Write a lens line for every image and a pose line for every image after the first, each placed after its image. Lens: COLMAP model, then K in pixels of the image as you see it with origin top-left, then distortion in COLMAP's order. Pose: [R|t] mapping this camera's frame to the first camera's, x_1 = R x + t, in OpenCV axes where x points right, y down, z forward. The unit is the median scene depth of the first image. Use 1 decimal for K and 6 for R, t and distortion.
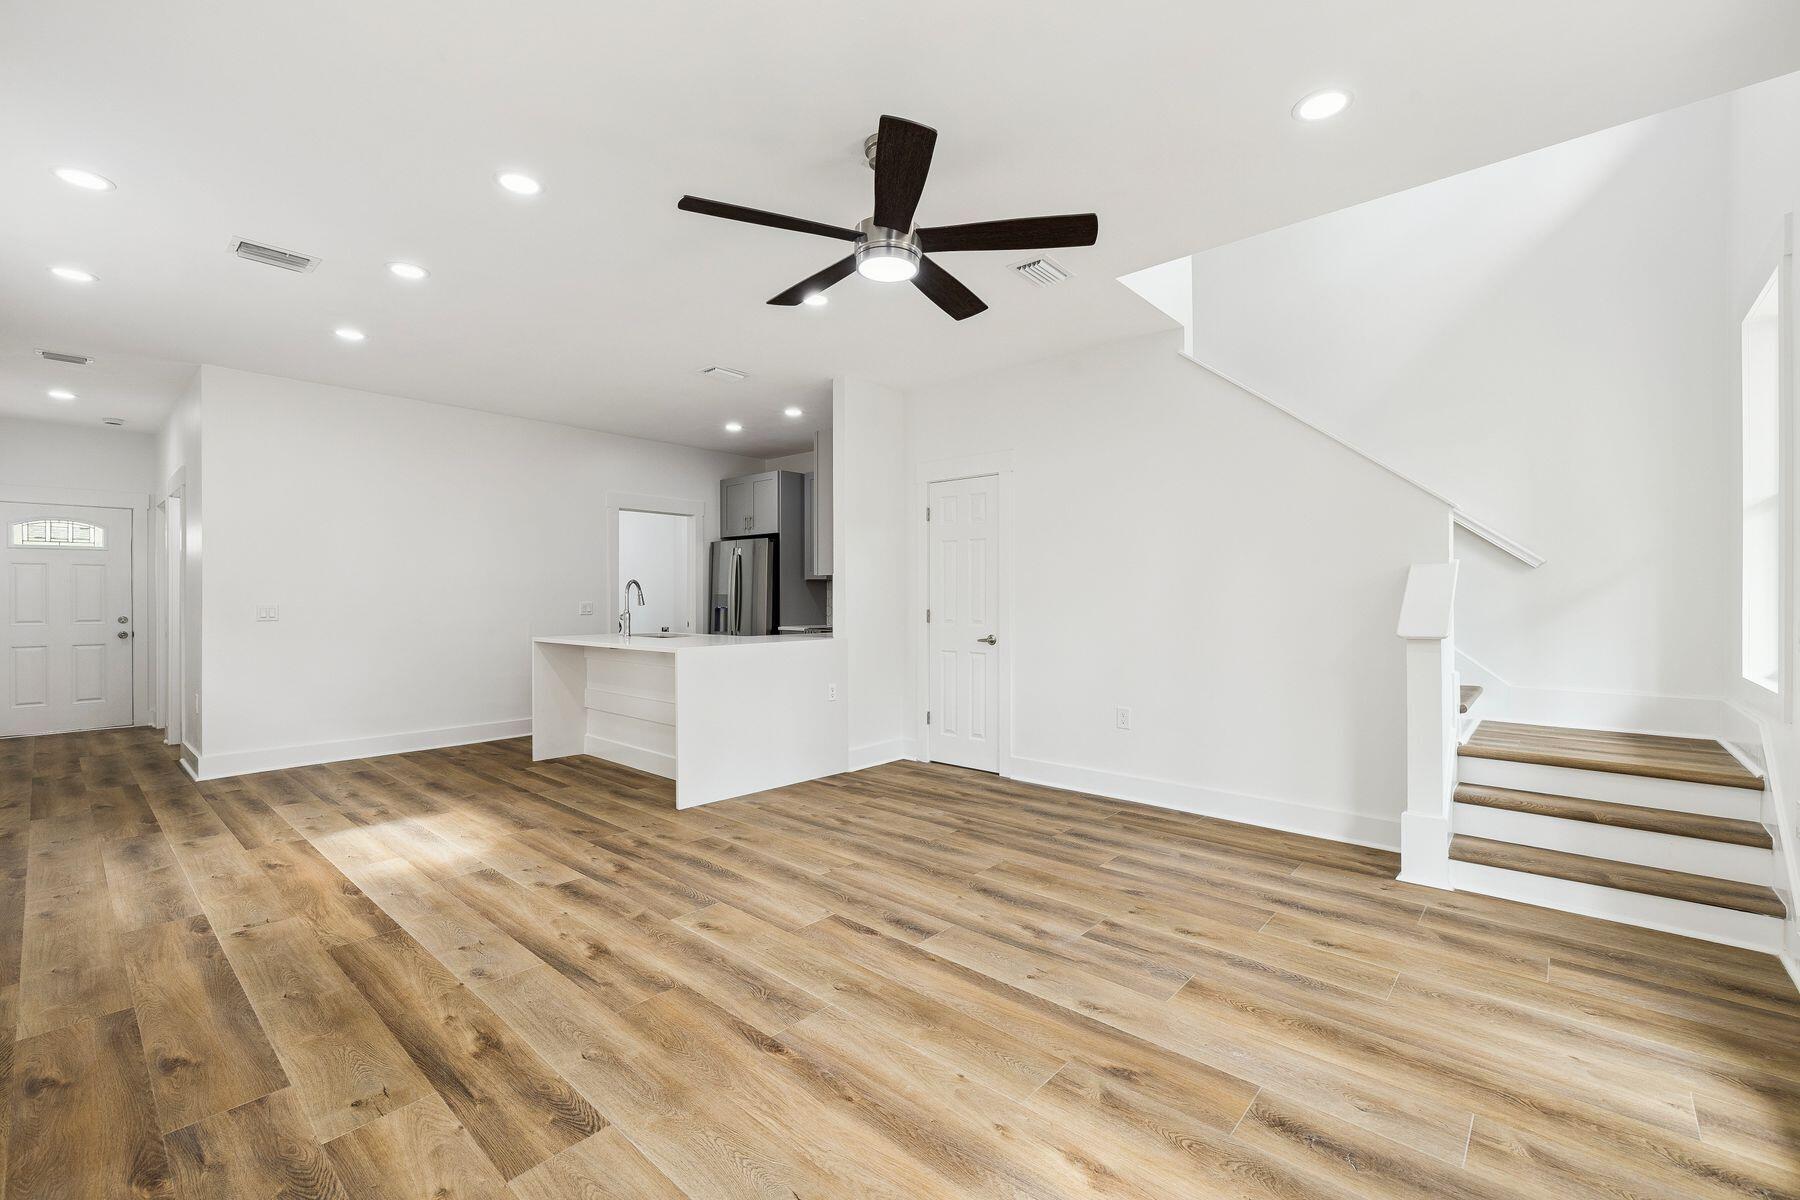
lens RADIAL K [[763.1, 0, 899.2], [0, 763.1, 598.2], [0, 0, 1]] dist [-0.001161, 0.000593]
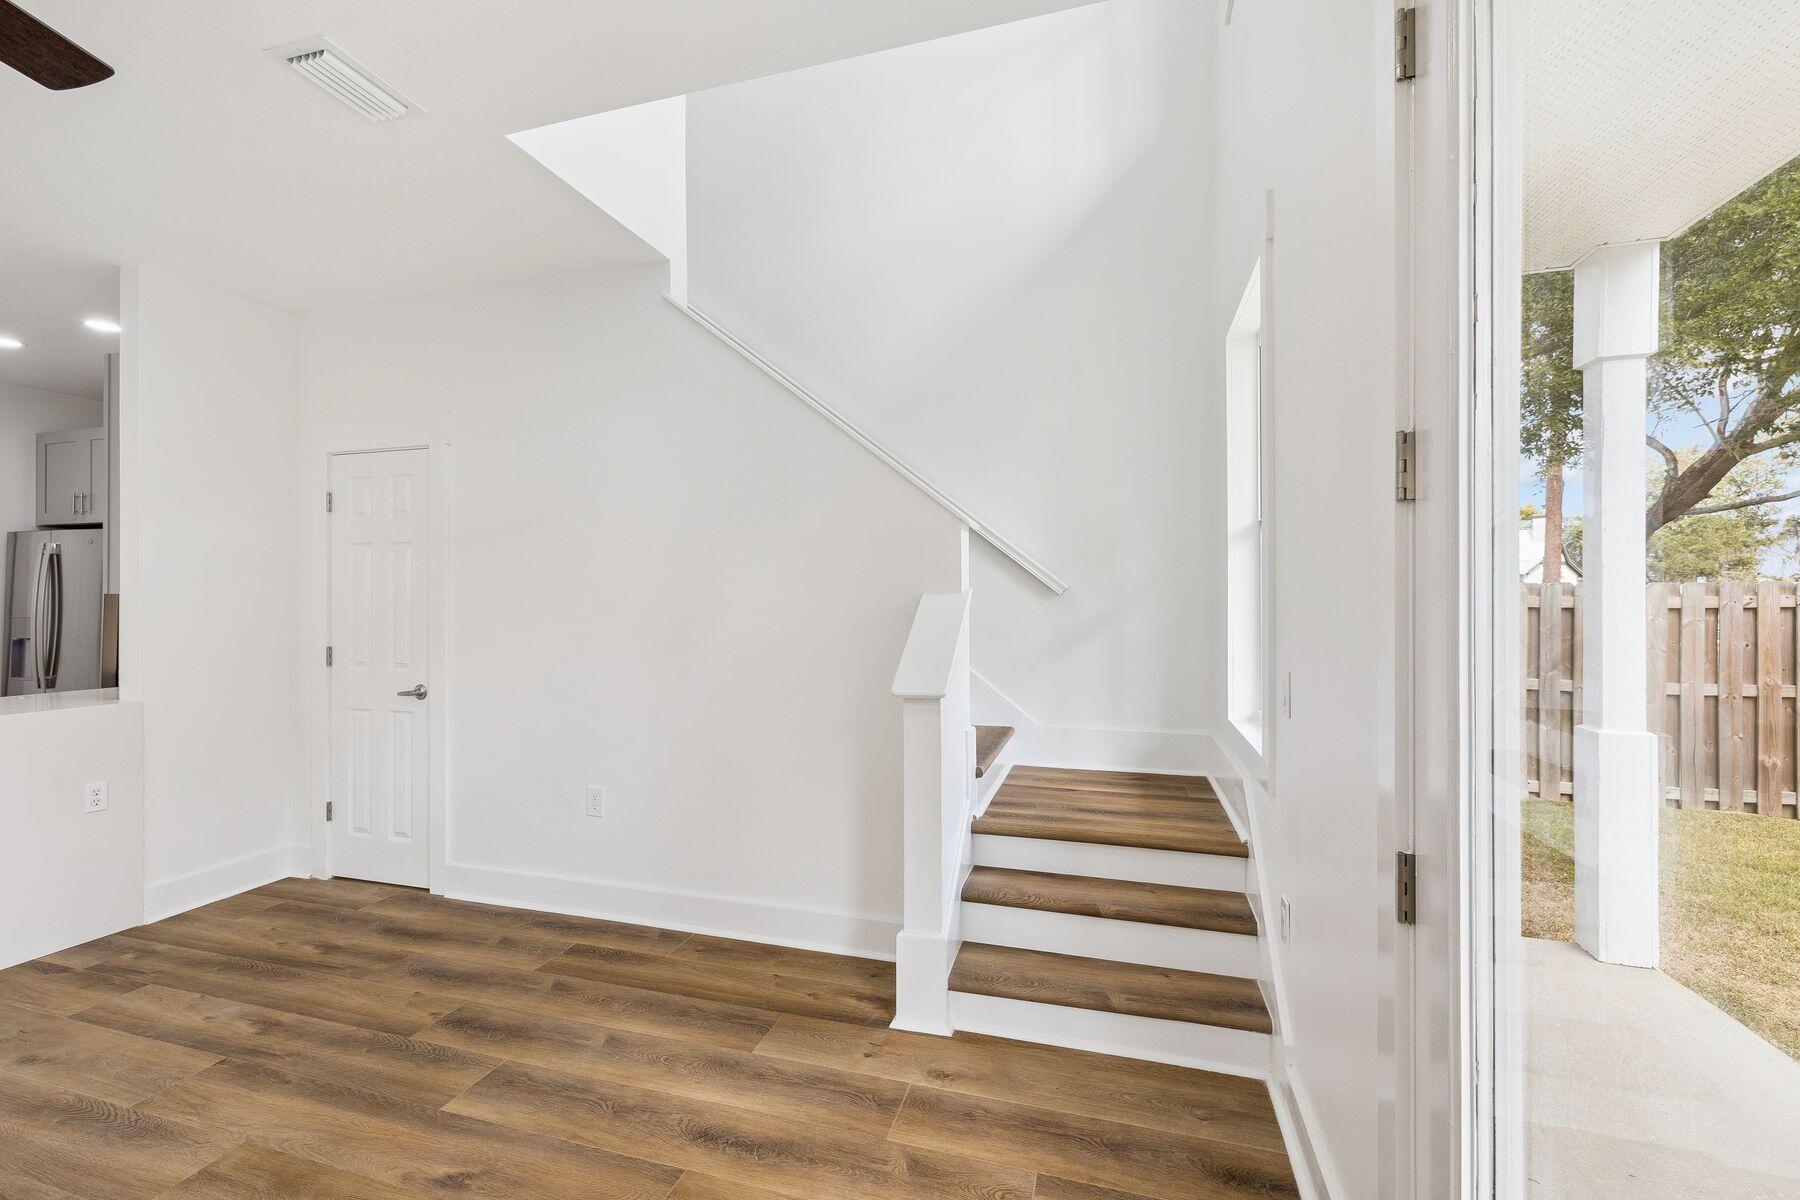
lens RADIAL K [[757.8, 0, 903.9], [0, 757.8, 596.6], [0, 0, 1]] dist [-0.001725, 0.000210]
pose [[0.902964, 0.000872, 0.429716, 0.356832], [0.001299, 0.999988, -0.004758, -0.042702], [-0.429715, 0.004854, 0.902951, 0.340173]]
